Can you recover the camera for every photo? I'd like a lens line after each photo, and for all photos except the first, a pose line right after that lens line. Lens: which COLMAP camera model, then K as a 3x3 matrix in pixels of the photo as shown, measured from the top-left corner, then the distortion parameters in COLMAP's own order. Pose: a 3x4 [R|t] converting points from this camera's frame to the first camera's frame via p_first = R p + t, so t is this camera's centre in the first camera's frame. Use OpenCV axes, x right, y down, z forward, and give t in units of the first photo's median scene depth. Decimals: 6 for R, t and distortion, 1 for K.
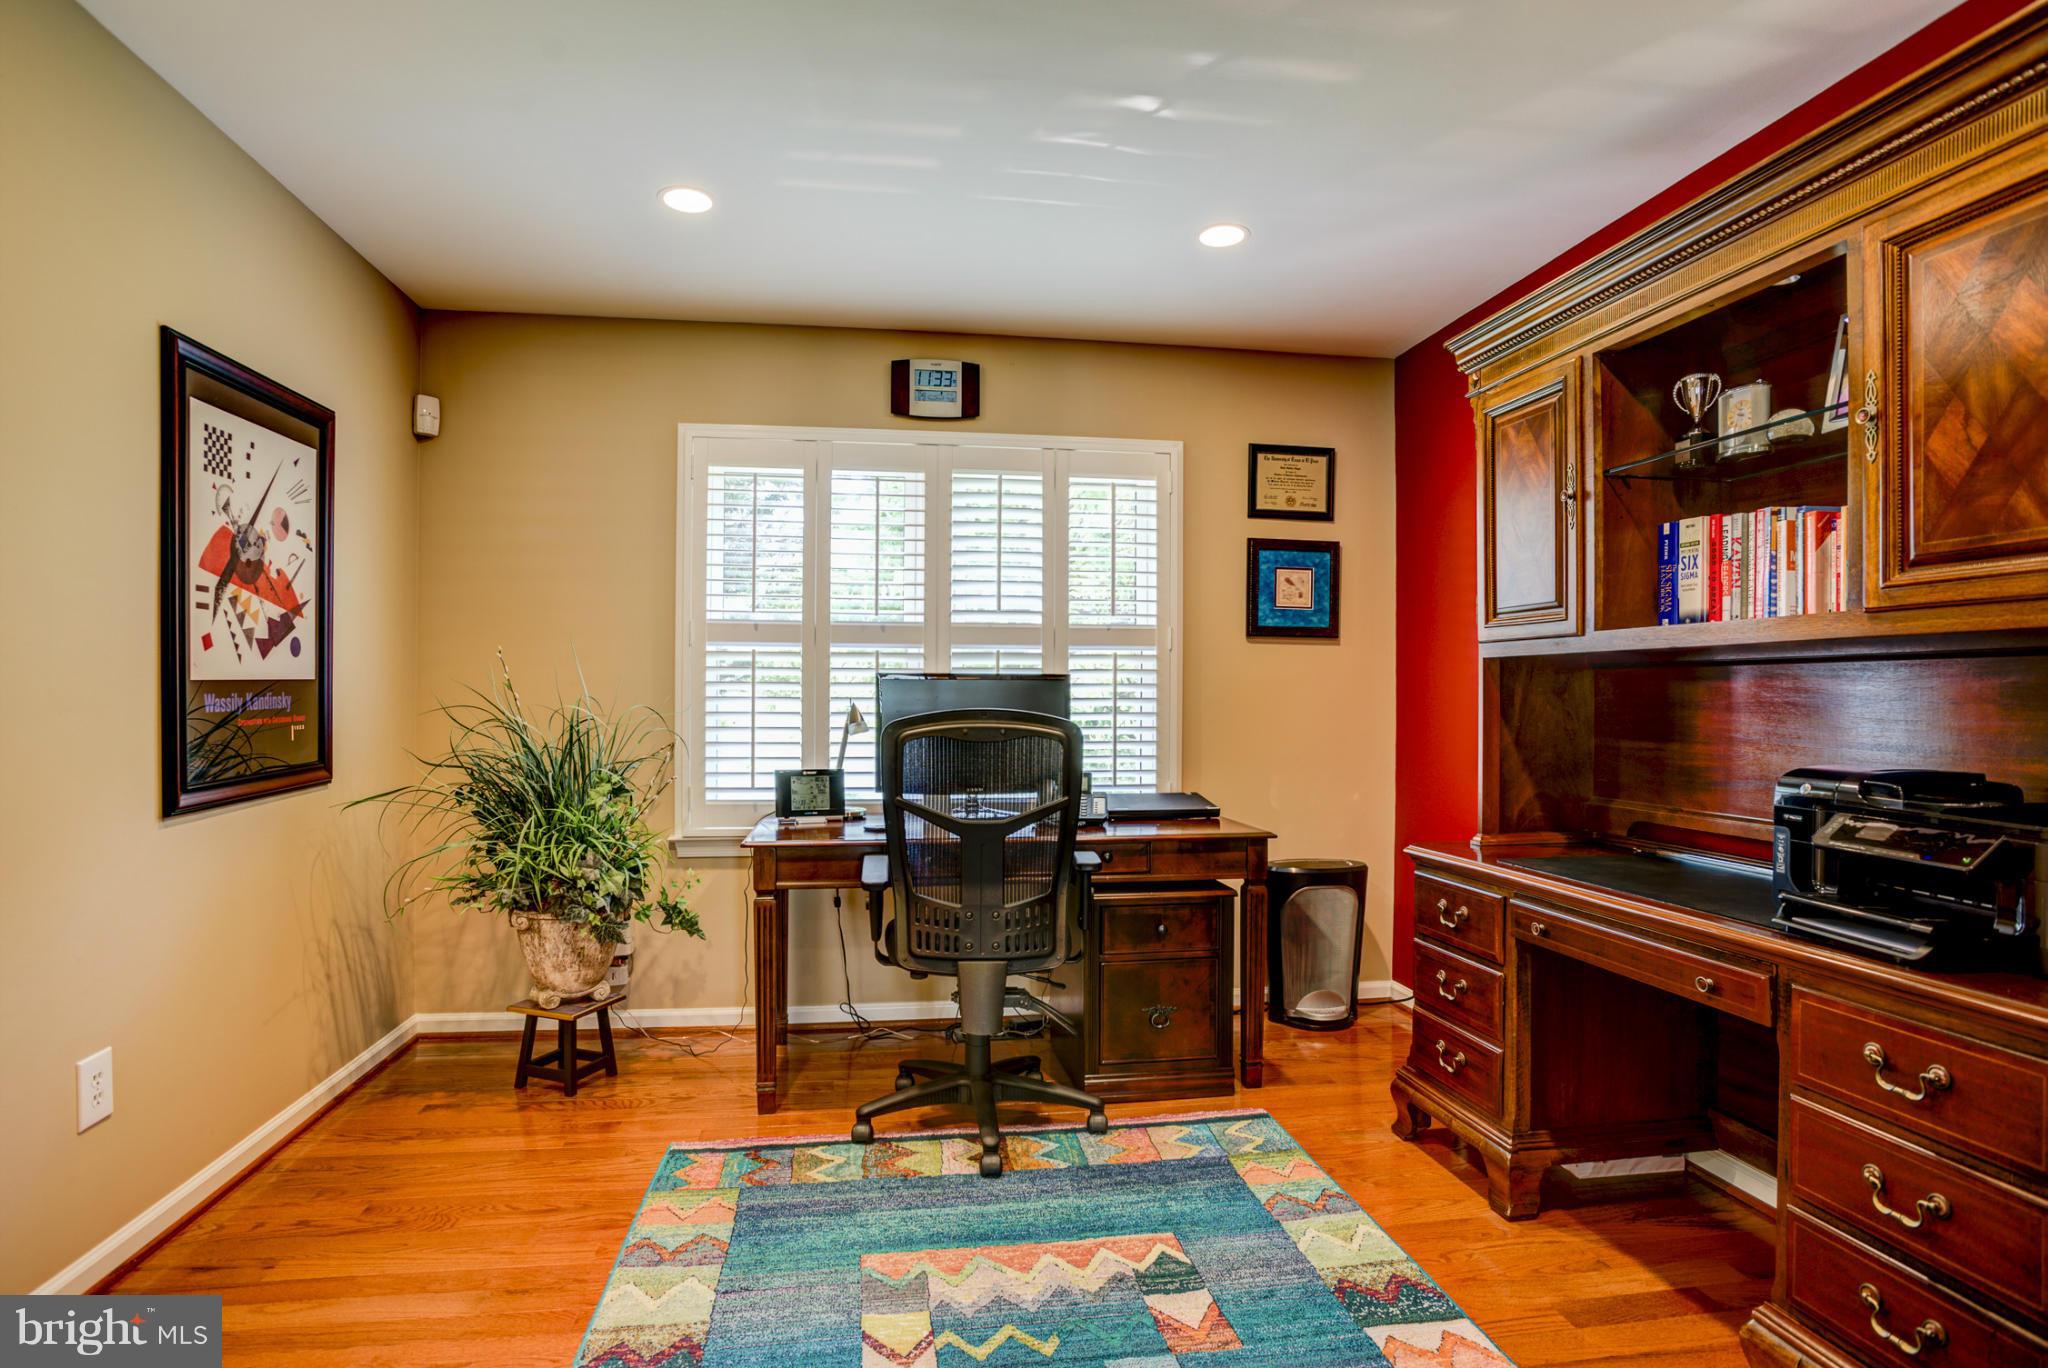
lens RADIAL K [[1052.0, 0, 1007.5], [0, 1052.0, 702.9], [0, 0, 1]] dist [-0.063696, 0.027845]
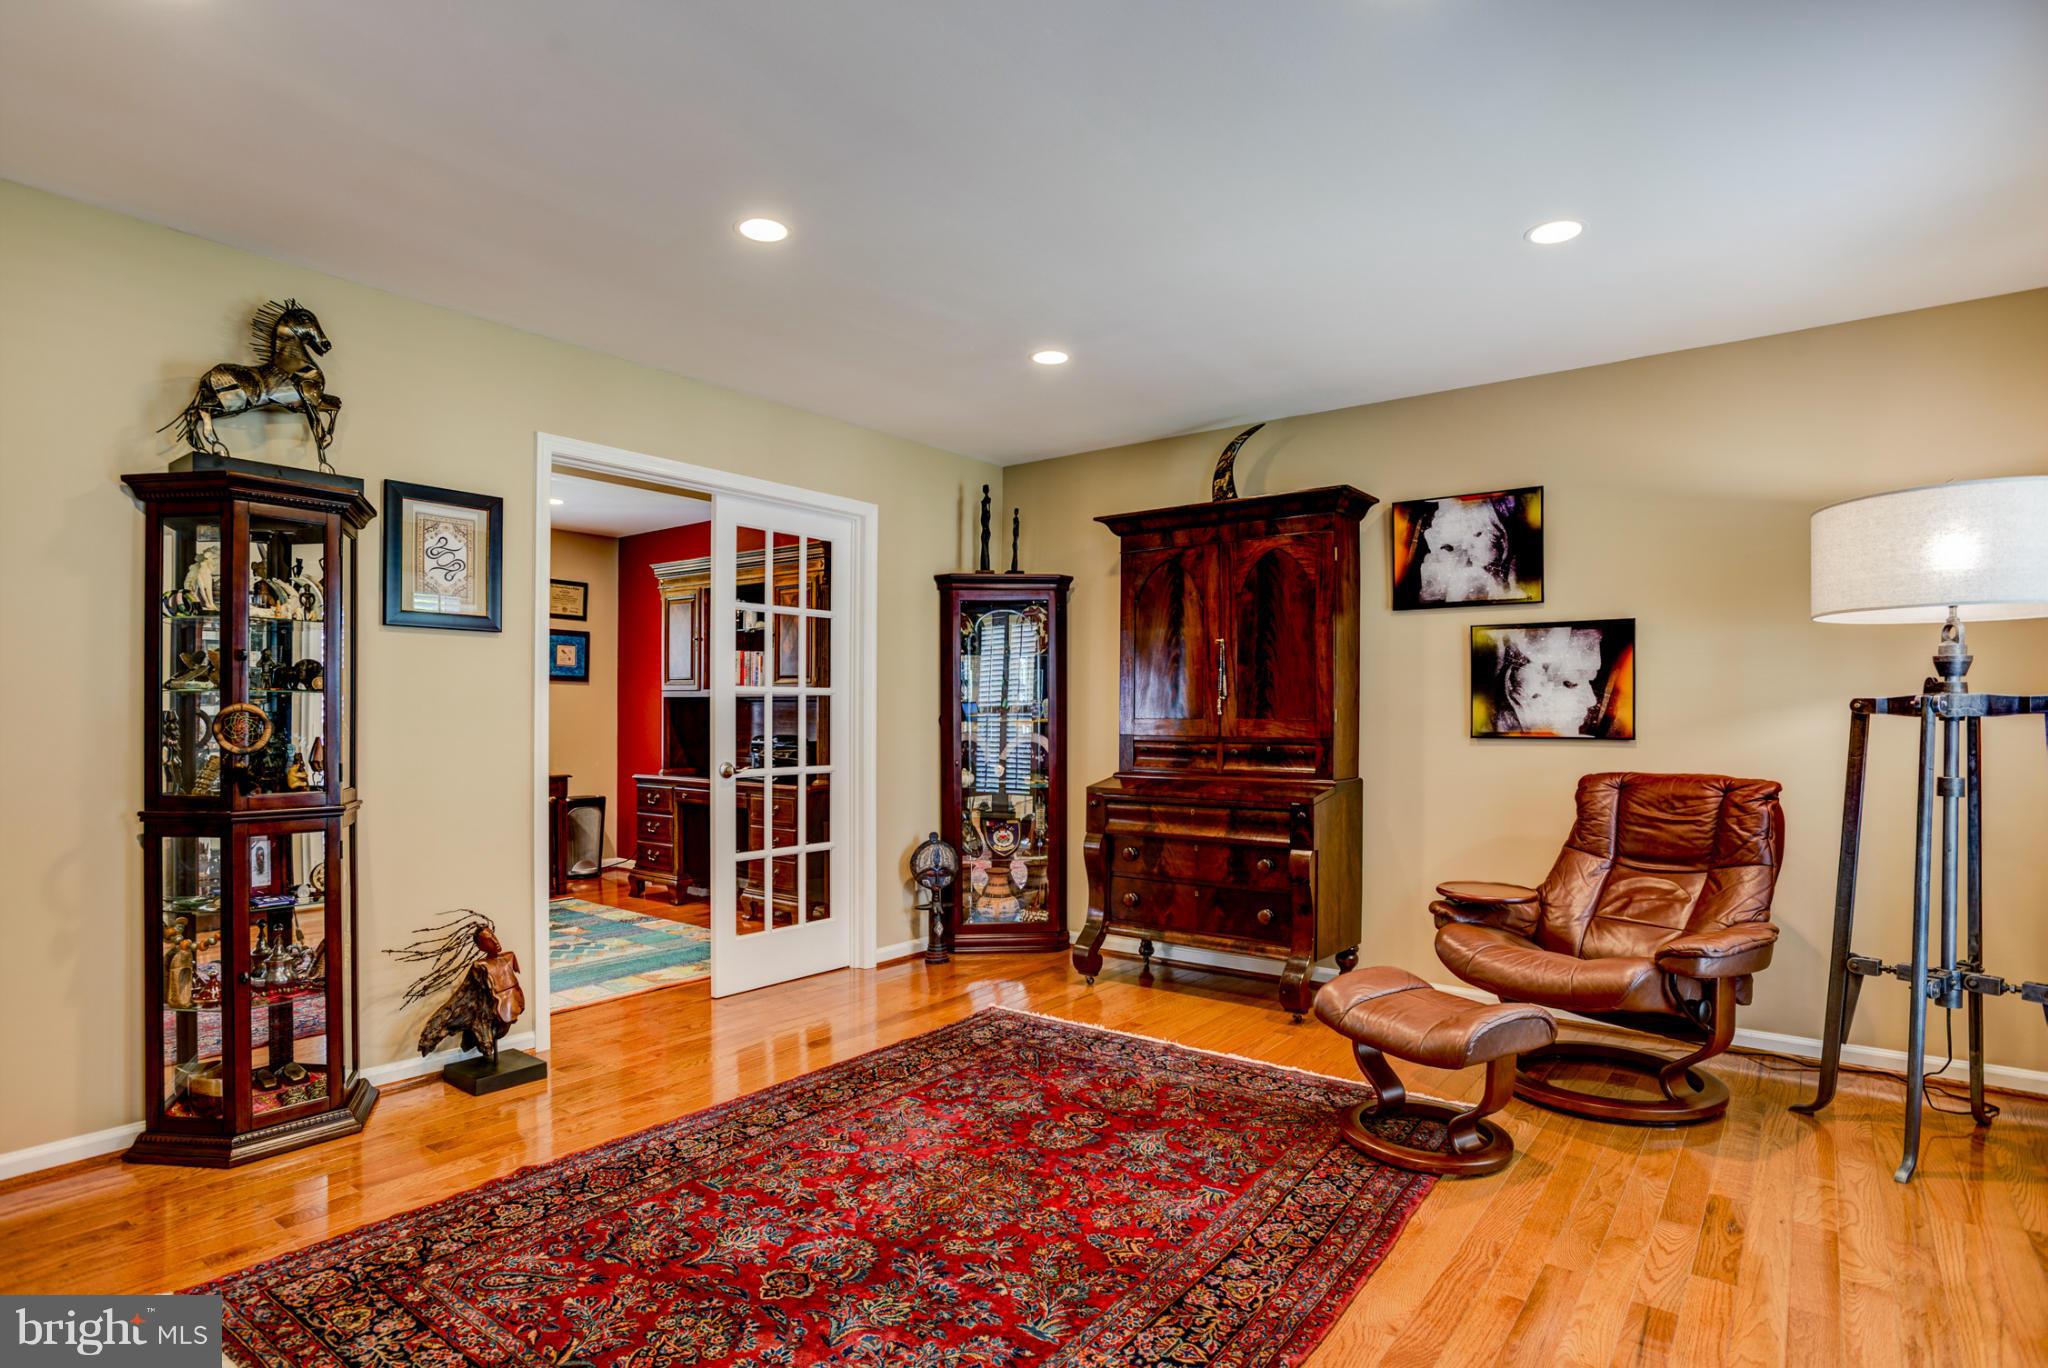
lens RADIAL K [[1052.0, 0, 1007.5], [0, 1052.0, 702.9], [0, 0, 1]] dist [-0.063696, 0.027845]
pose [[0.720729, 0.005339, 0.693196, -0.492953], [0.002865, 0.999939, -0.010680, 0.000330], [-0.693211, 0.009684, 0.720670, -0.990463]]
